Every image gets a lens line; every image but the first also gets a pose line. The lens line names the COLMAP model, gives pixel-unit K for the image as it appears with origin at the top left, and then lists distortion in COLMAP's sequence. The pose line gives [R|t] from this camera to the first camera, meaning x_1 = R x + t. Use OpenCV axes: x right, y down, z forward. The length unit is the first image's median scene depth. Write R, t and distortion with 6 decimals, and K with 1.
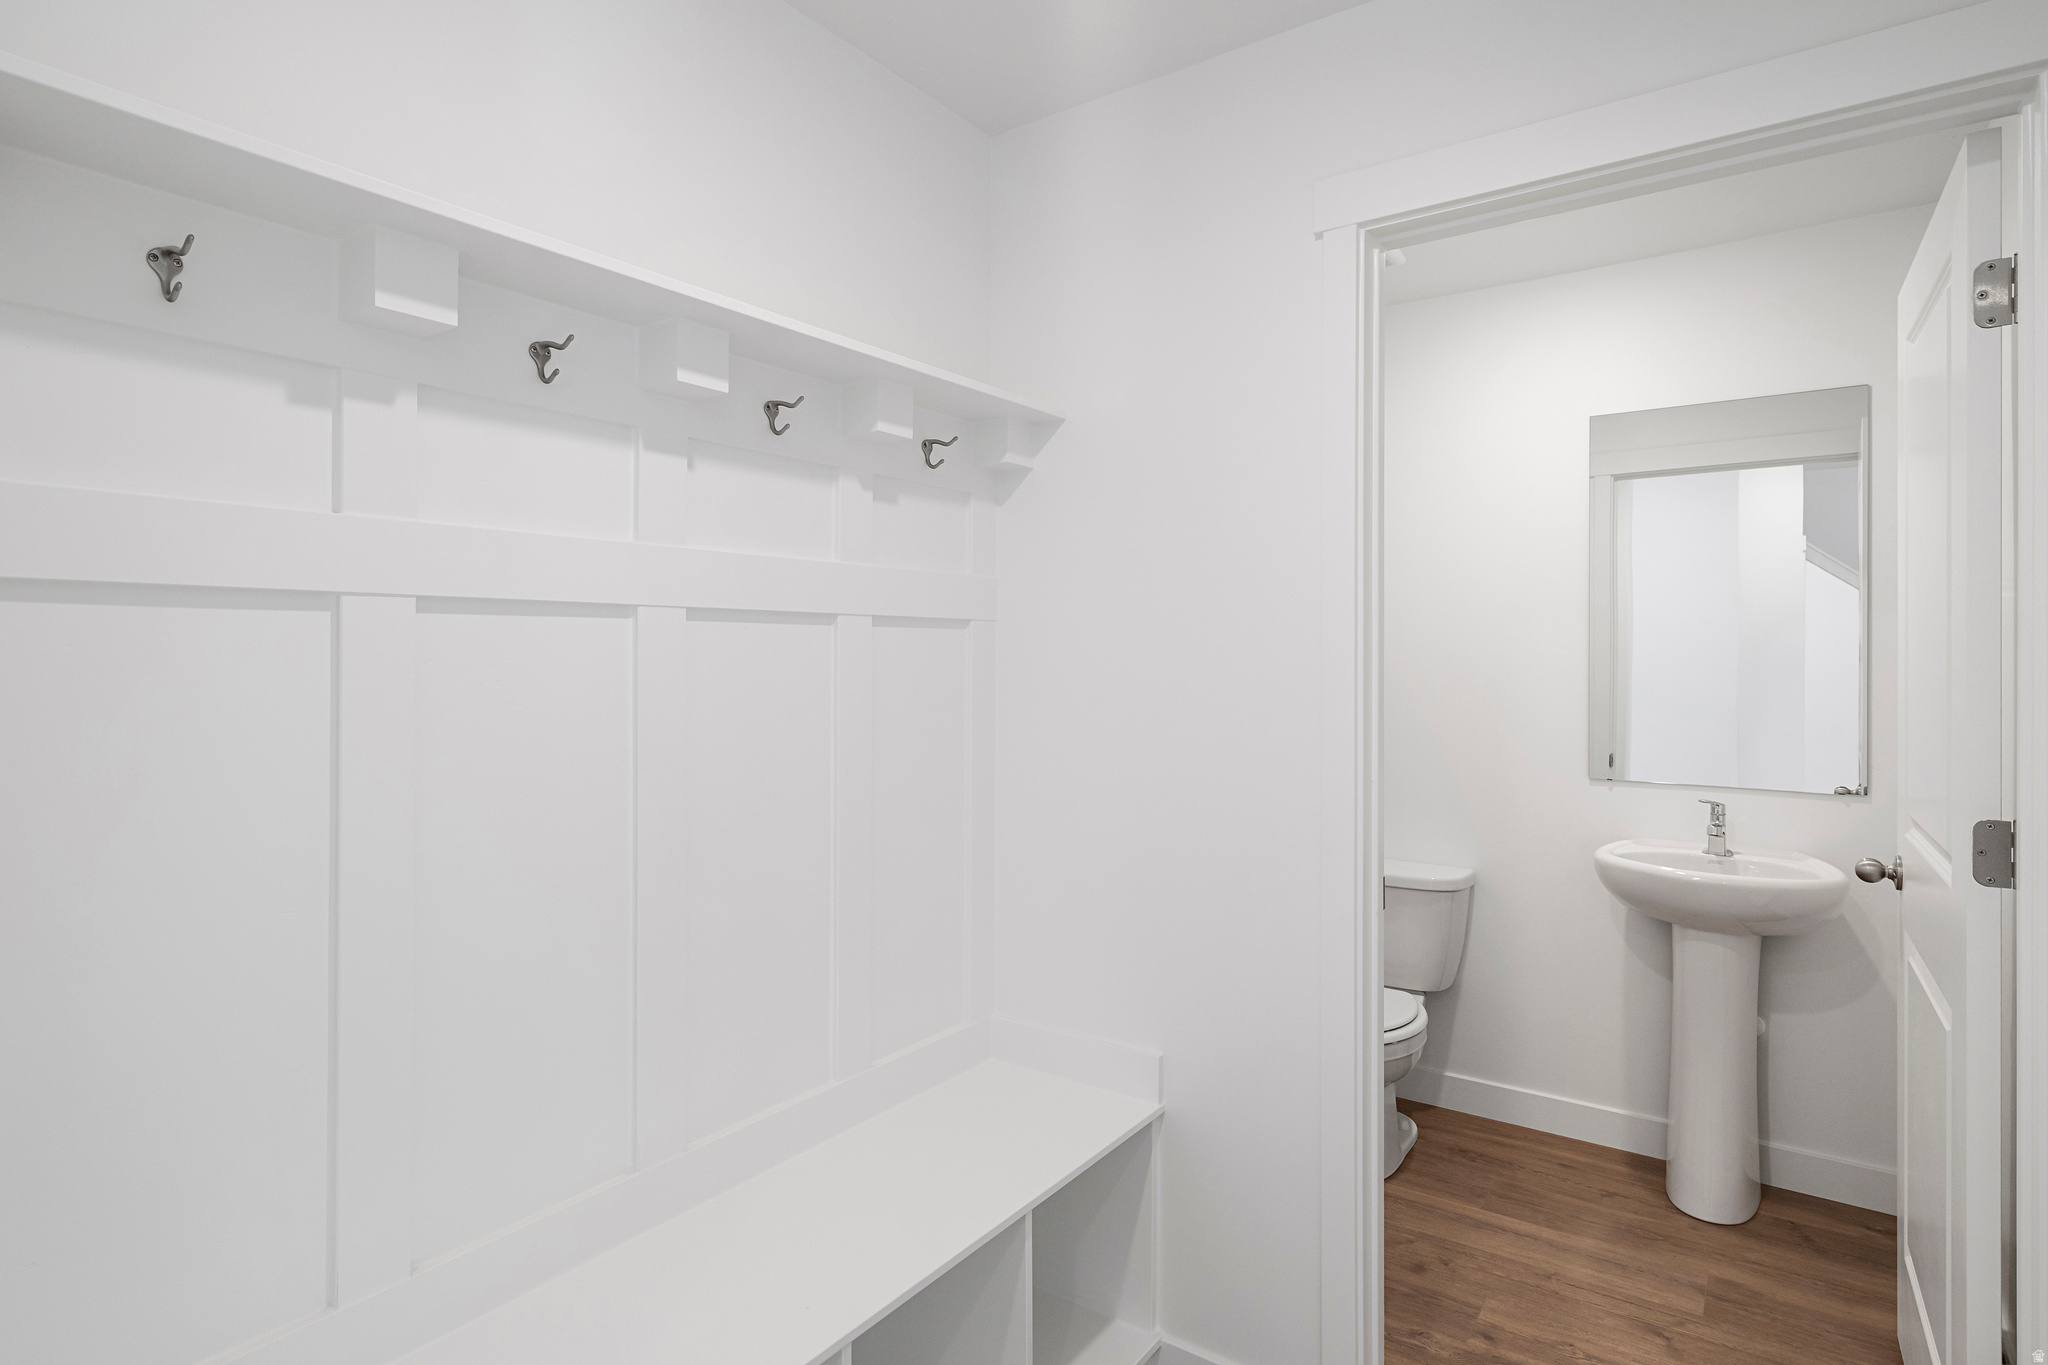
lens RADIAL K [[1102.2, 0, 1018.8], [0, 1102.2, 652.1], [0, 0, 1]] dist [0.003971, 0.000647]
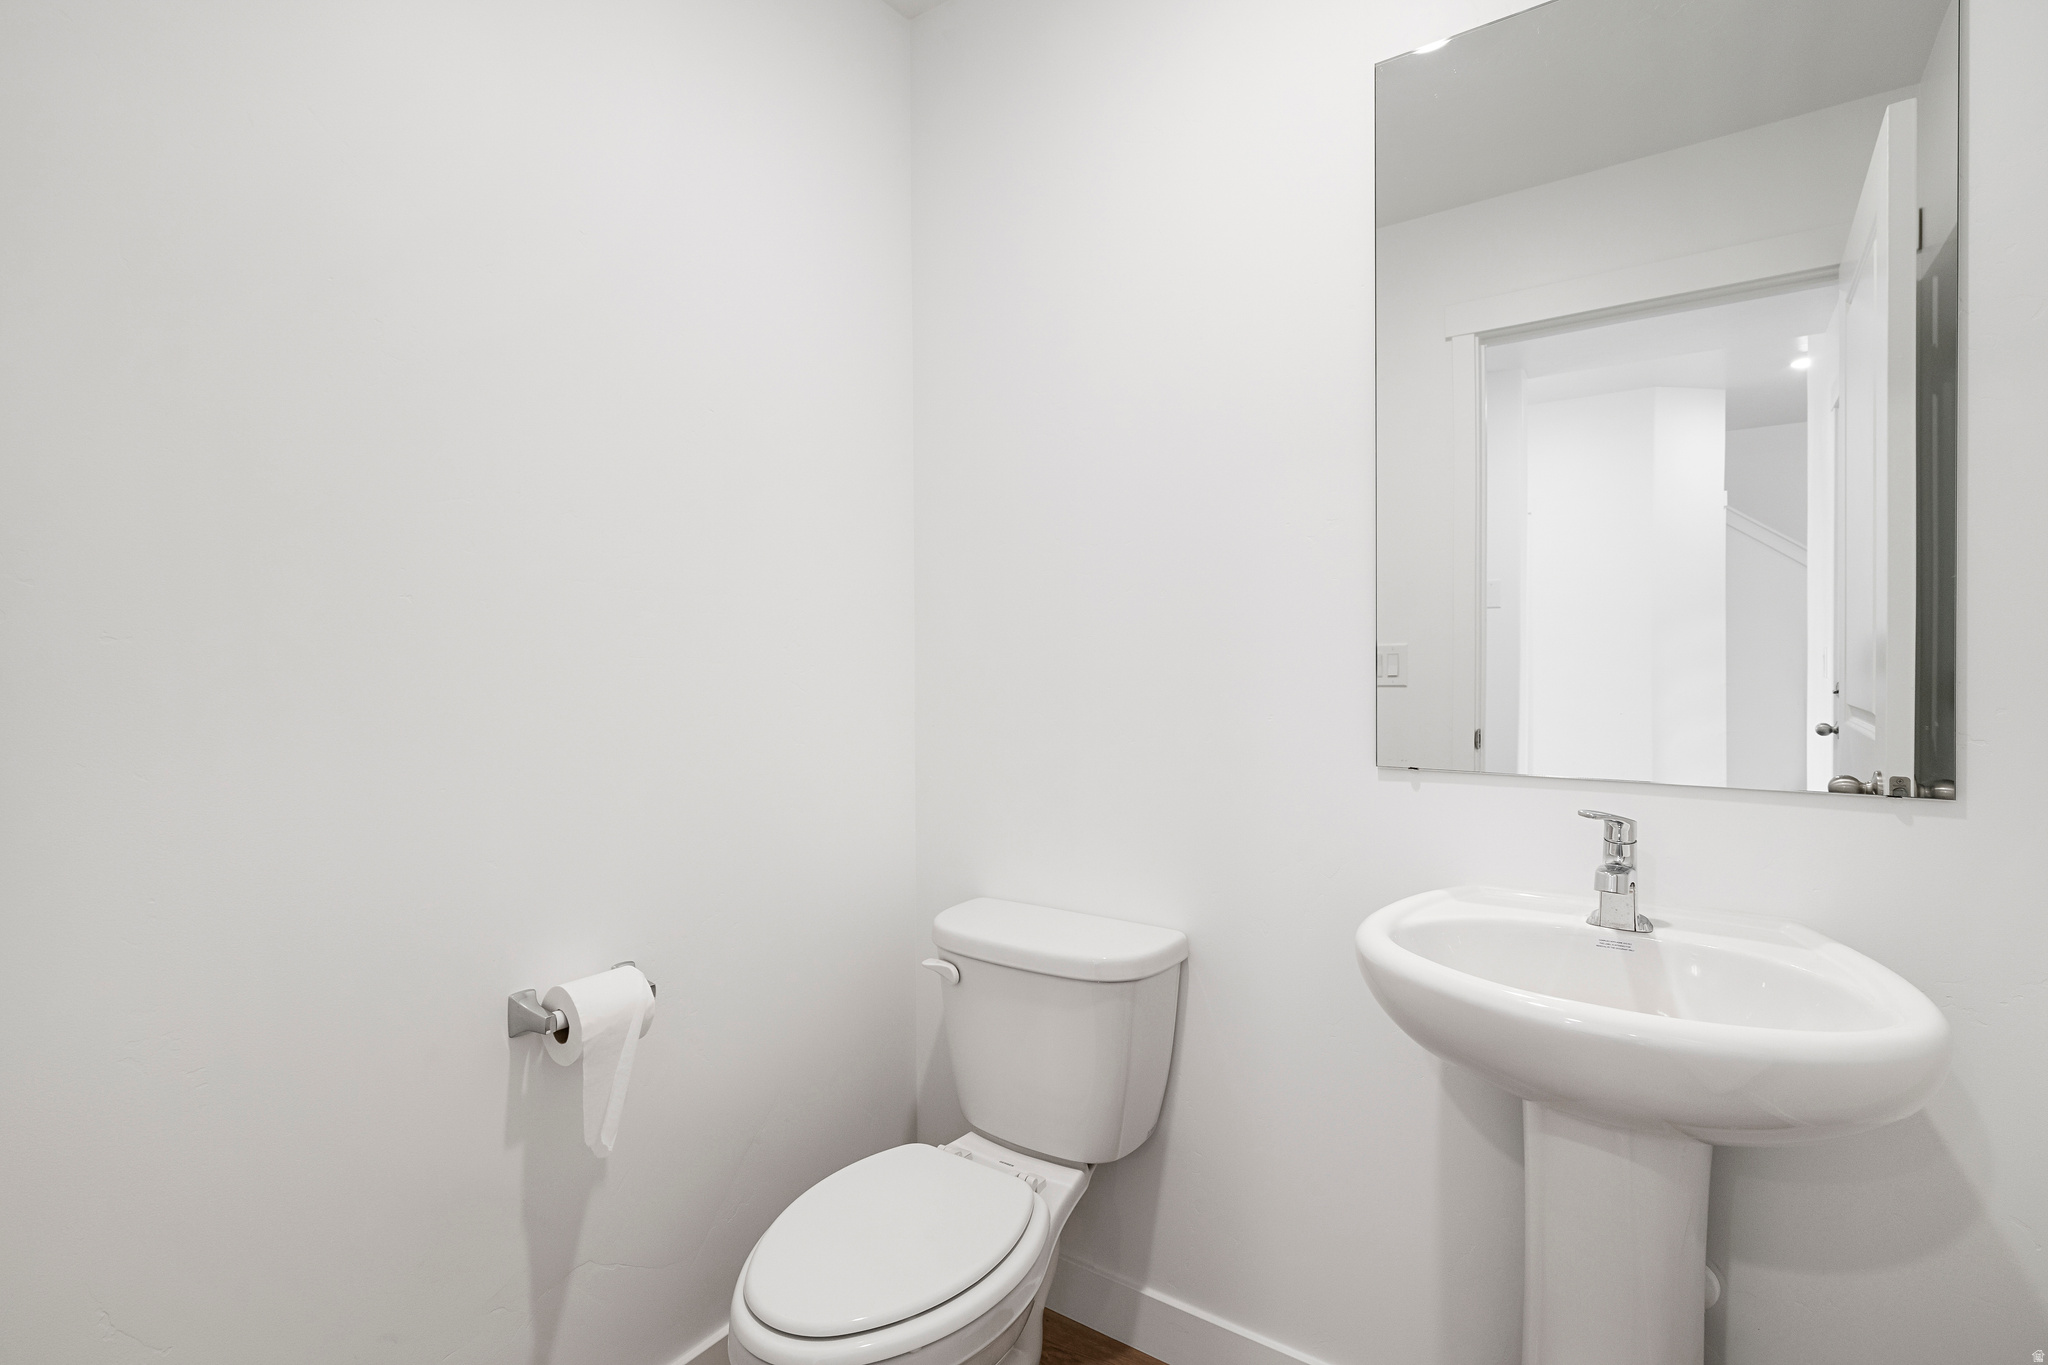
lens RADIAL K [[942.7, 0, 1019.6], [0, 942.7, 673.8], [0, 0, 1]] dist [-0.003315, 0.000584]
pose [[0.999886, -0.010753, -0.010572, 0.377086], [0.010799, 0.999932, 0.004345, 0.069401], [0.010524, -0.004459, 0.999935, 0.587708]]
